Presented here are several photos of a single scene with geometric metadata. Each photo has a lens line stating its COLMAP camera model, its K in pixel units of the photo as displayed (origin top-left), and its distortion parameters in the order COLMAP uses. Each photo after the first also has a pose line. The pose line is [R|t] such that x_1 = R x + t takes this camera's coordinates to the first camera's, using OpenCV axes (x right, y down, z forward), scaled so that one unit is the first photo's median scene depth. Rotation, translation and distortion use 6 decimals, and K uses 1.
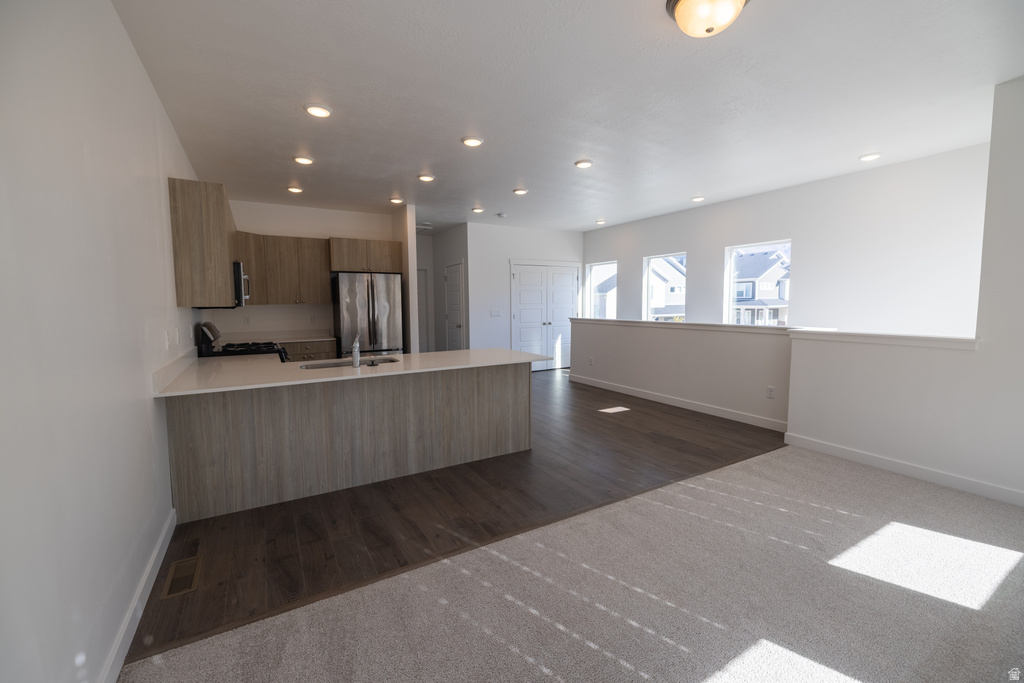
lens RADIAL K [[428.9, 0, 512.9], [0, 428.9, 337.8], [0, 0, 1]] dist [-0.000282, -0.000991]
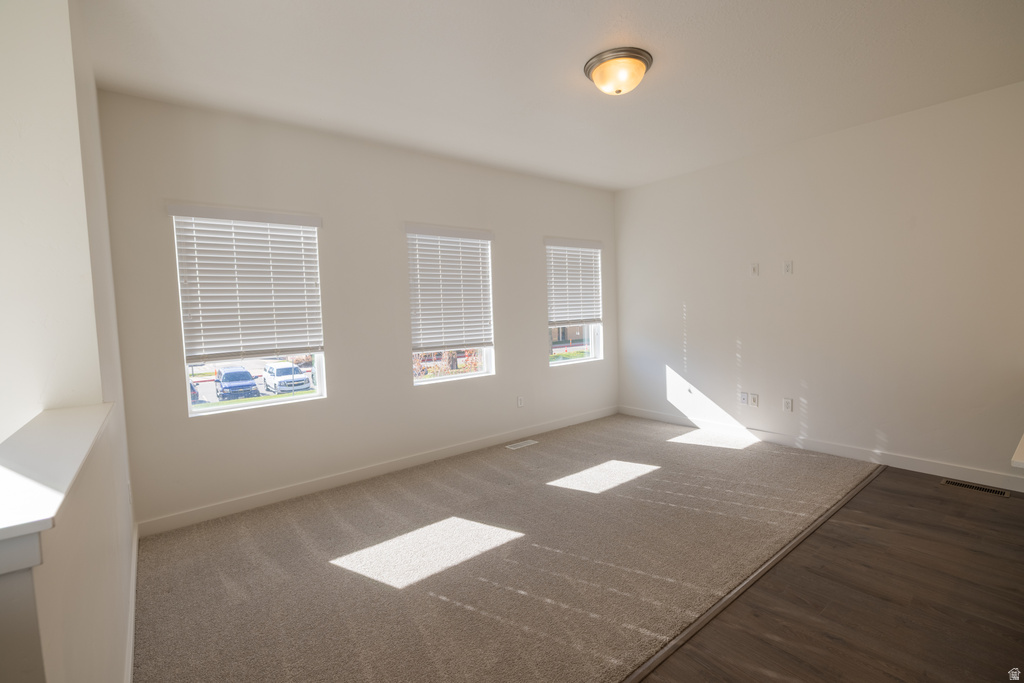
lens RADIAL K [[463.0, 0, 514.4], [0, 463.0, 337.8], [0, 0, 1]] dist [-0.002974, 0.000404]
pose [[-0.989819, 0.047479, -0.134177, 0.280240], [0.026707, 0.987933, 0.152564, -0.063193], [0.139802, 0.147427, -0.979143, 0.680079]]
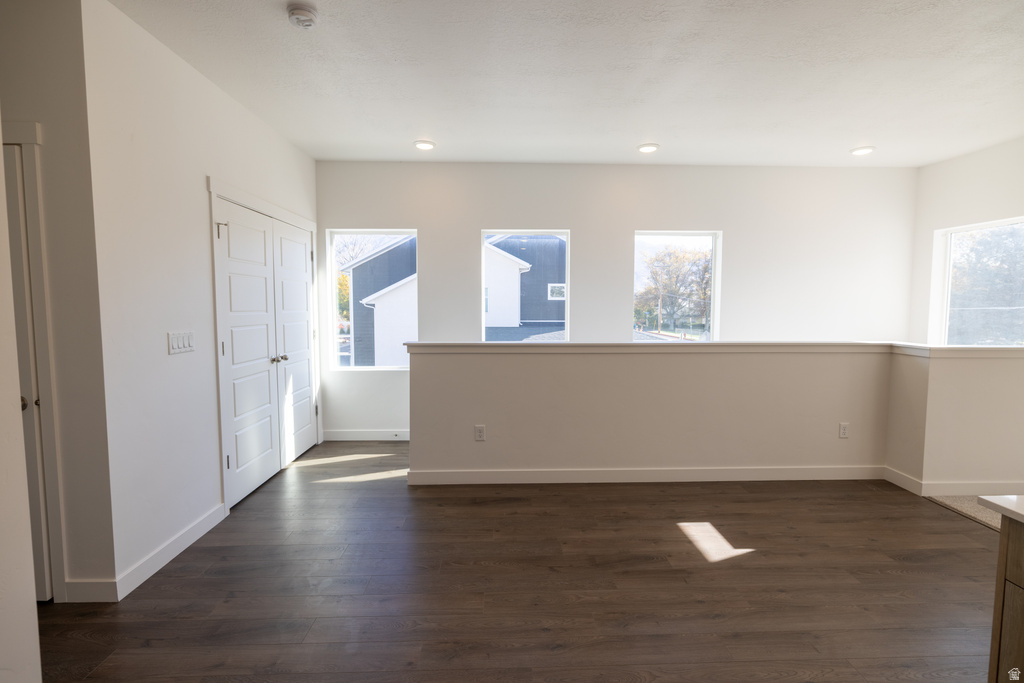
lens RADIAL K [[472.9, 0, 513.8], [0, 472.9, 337.8], [0, 0, 1]] dist [-0.003512, -0.000208]
pose [[0.479227, -0.051764, 0.876163, -0.251438], [0.066329, 0.997541, 0.022656, -0.059642], [-0.875181, 0.047258, 0.481482, 0.712286]]
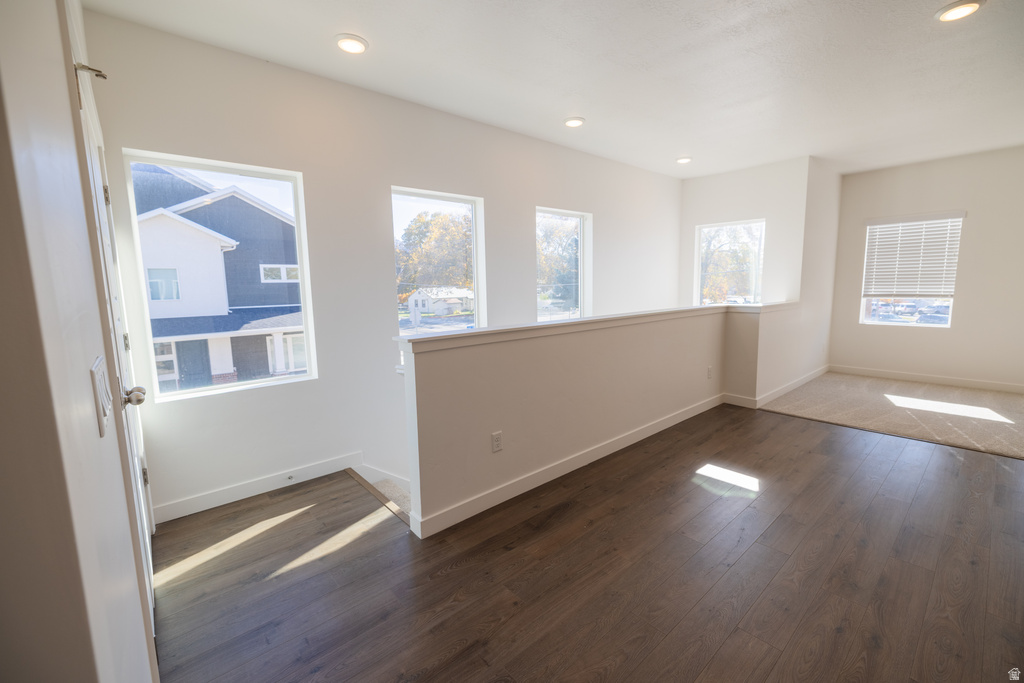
lens RADIAL K [[428.9, 0, 512.9], [0, 428.9, 337.8], [0, 0, 1]] dist [-0.000282, -0.000991]
pose [[-0.183003, -0.111192, 0.976804, -0.180223], [0.102812, 0.985971, 0.131497, -0.084504], [-0.977722, 0.124491, -0.169004, 1.039675]]
